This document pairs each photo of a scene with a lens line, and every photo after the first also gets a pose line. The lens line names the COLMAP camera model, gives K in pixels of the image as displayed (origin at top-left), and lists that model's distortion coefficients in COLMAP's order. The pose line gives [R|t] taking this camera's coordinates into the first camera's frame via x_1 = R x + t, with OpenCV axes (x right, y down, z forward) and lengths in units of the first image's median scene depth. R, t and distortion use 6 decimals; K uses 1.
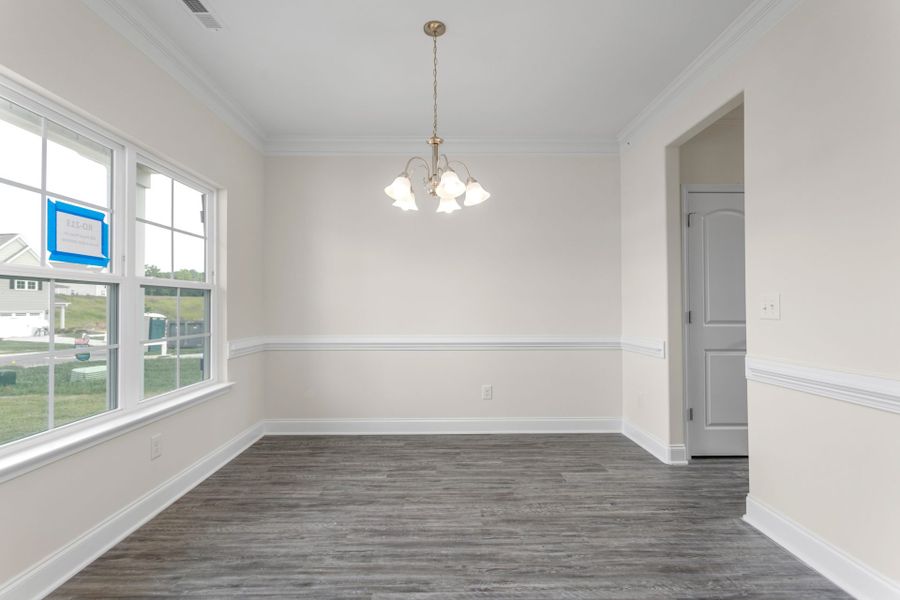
lens RADIAL K [[422.2, 0, 446.0], [0, 422.2, 298.1], [0, 0, 1]] dist [-0.001322, -0.000107]
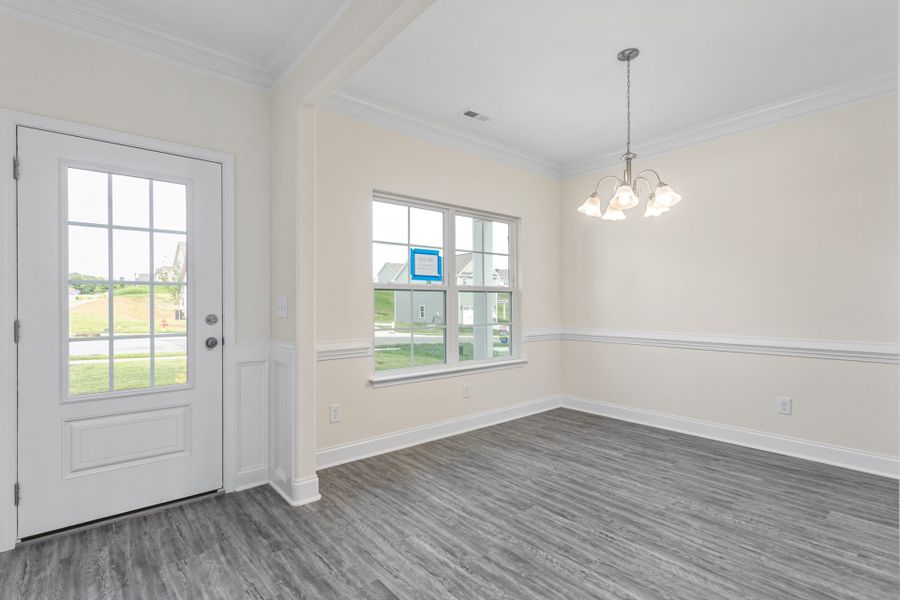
lens RADIAL K [[428.2, 0, 444.2], [0, 428.2, 299.6], [0, 0, 1]] dist [0.000606, 0.000485]
pose [[0.633333, -0.006056, -0.773855, 0.541852], [0.015471, 0.999869, 0.004837, -0.005530], [0.773724, -0.015036, 0.633344, -0.103873]]
